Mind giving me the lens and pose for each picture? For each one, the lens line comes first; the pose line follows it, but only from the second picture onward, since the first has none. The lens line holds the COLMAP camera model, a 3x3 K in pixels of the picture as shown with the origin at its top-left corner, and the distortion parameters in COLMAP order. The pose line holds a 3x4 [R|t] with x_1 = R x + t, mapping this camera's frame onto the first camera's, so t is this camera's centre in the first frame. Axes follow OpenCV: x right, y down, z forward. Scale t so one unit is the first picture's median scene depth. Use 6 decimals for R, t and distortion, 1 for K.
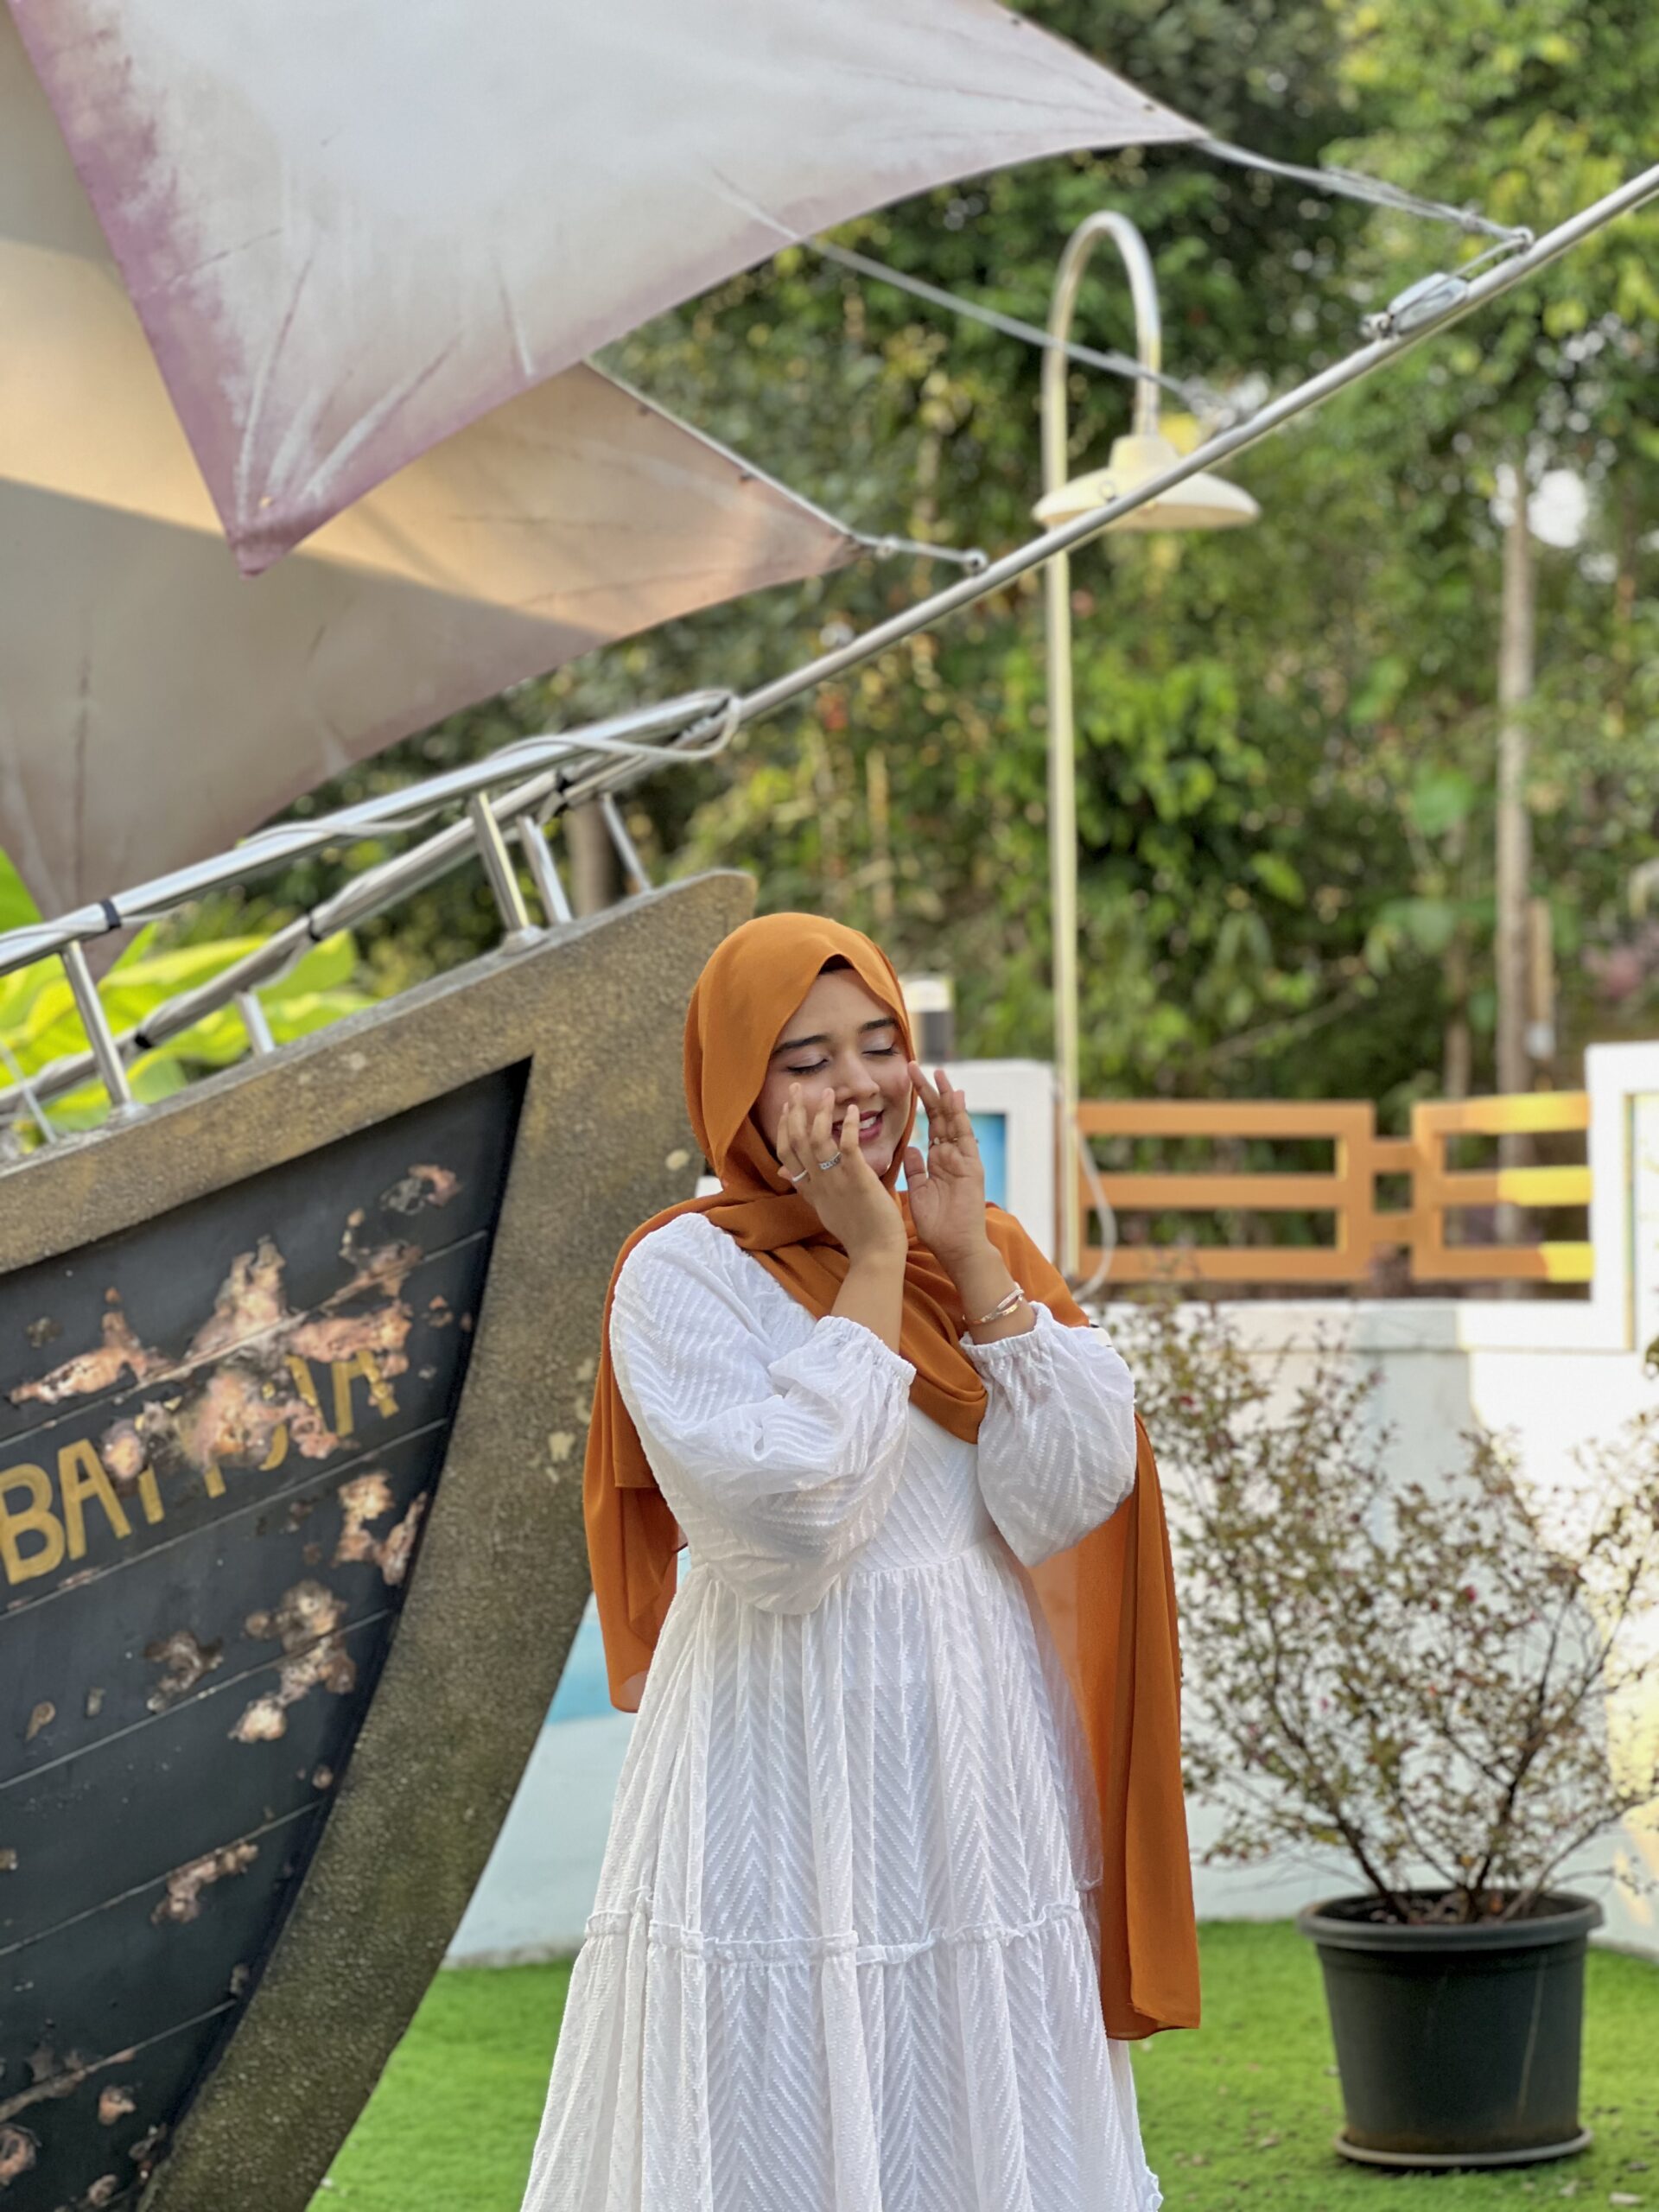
lens RADIAL K [[5239.7, 0, 824.0], [0, 5239.7, 1114.3], [0, 0, 1]] dist [0.242987, 0.000000]
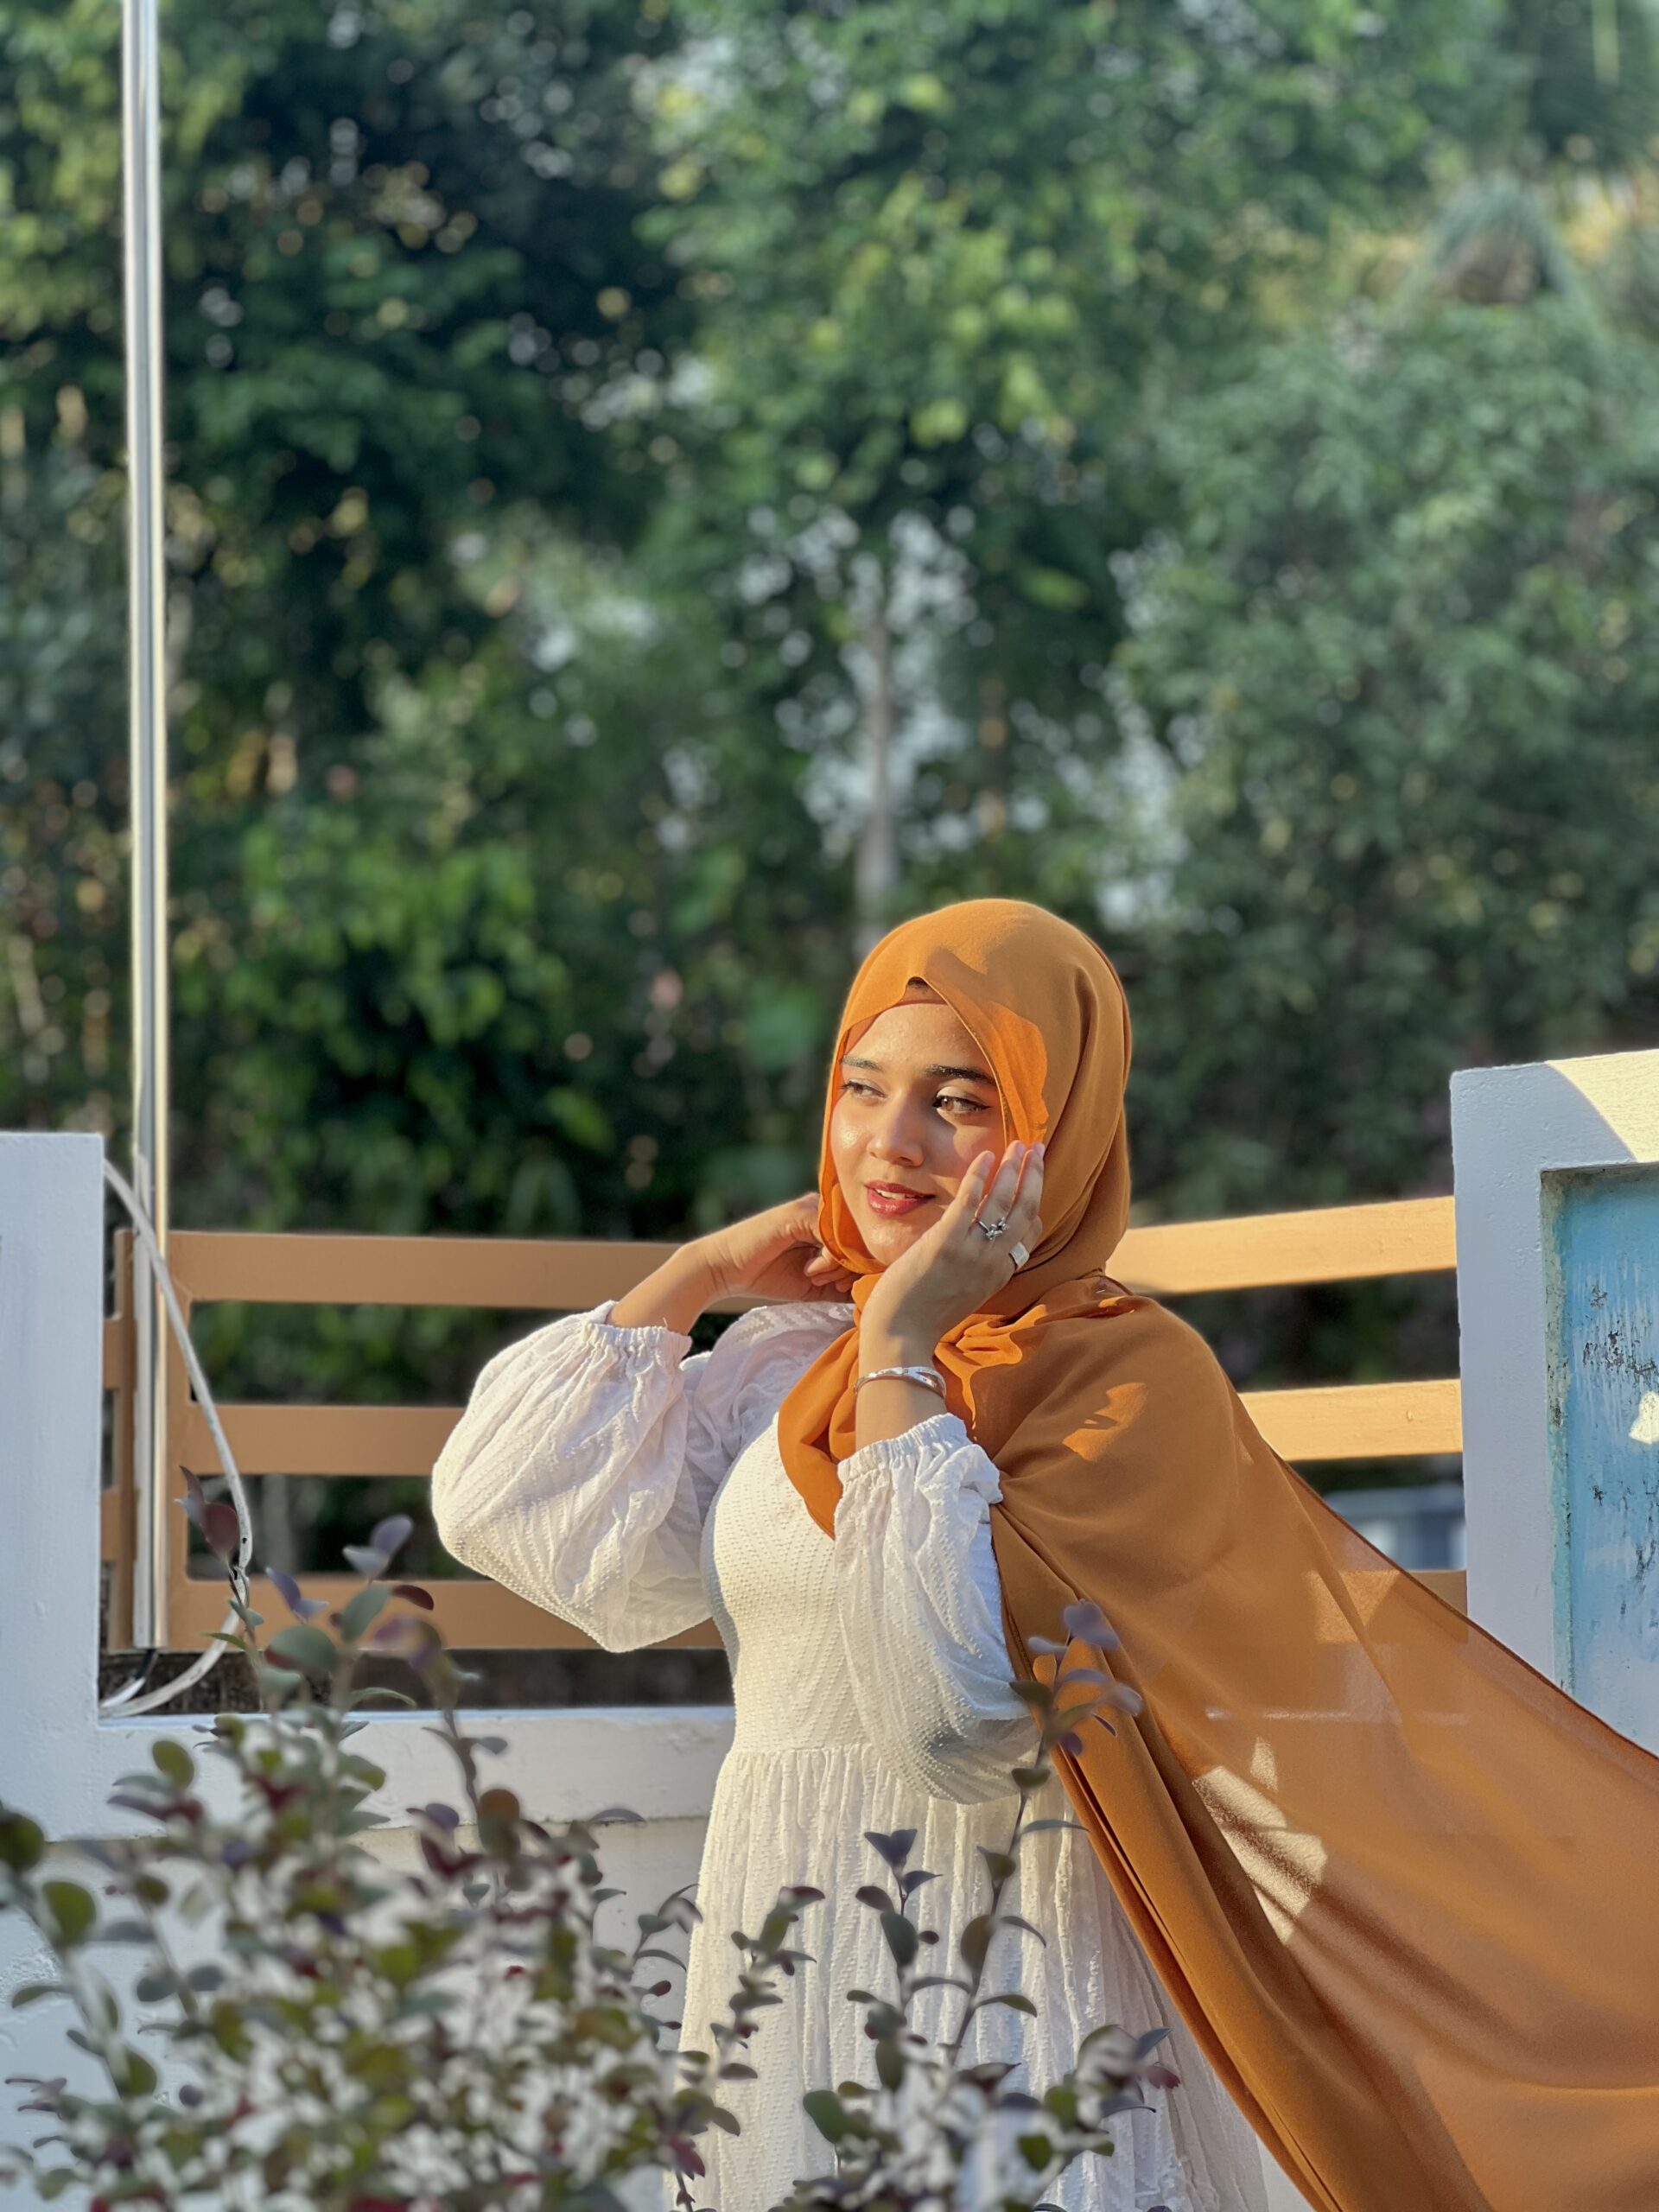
lens RADIAL K [[5239.7, 0, 810.5], [0, 5239.7, 1118.0], [0, 0, 1]] dist [0.242987, 0.000000]
pose [[0.991033, 0.014498, 0.132828, 0.056280], [-0.006115, 0.997975, -0.063305, 0.020528], [-0.133477, 0.061925, 0.989115, 0.768500]]
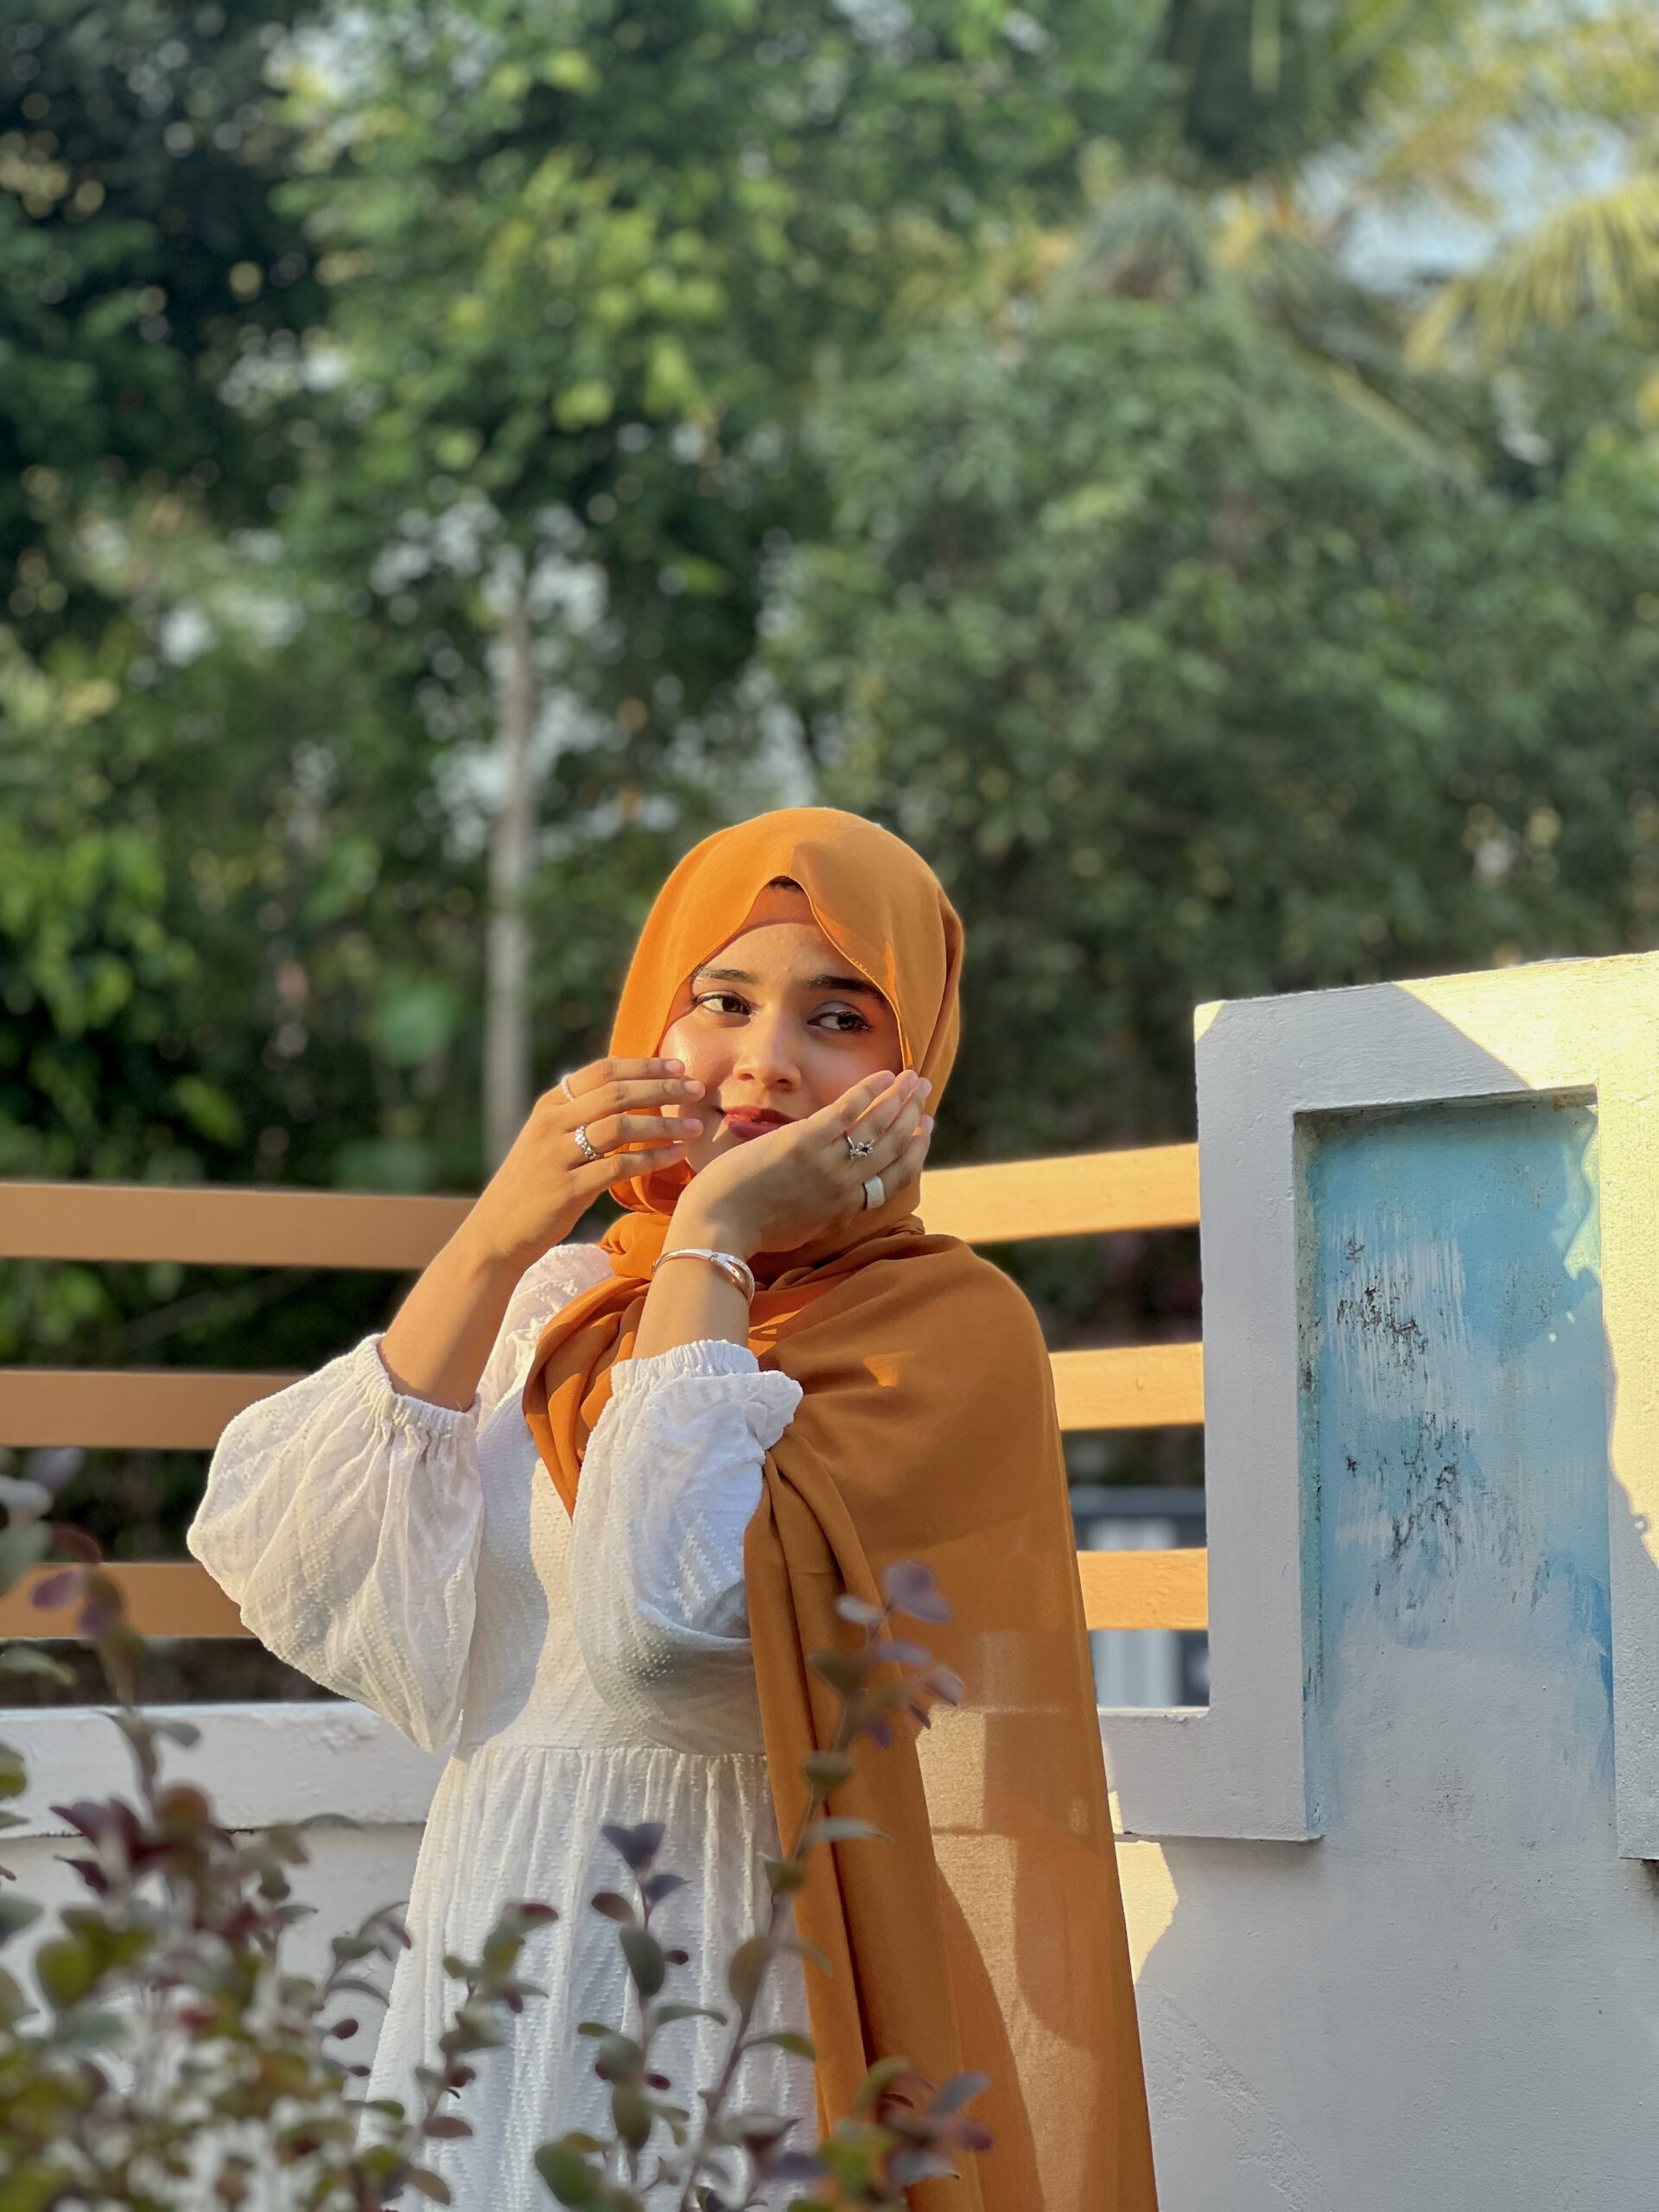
lens RADIAL K [[5239.7, 0, 833.9], [0, 5239.7, 1085.4], [0, 0, 1]] dist [0.242987, 0.000000]
pose [[0.978089, 0.024015, 0.206796, 0.057532], [-0.009445, 0.997420, -0.071156, 0.023987], [-0.207971, 0.067643, 0.975793, 0.814626]]
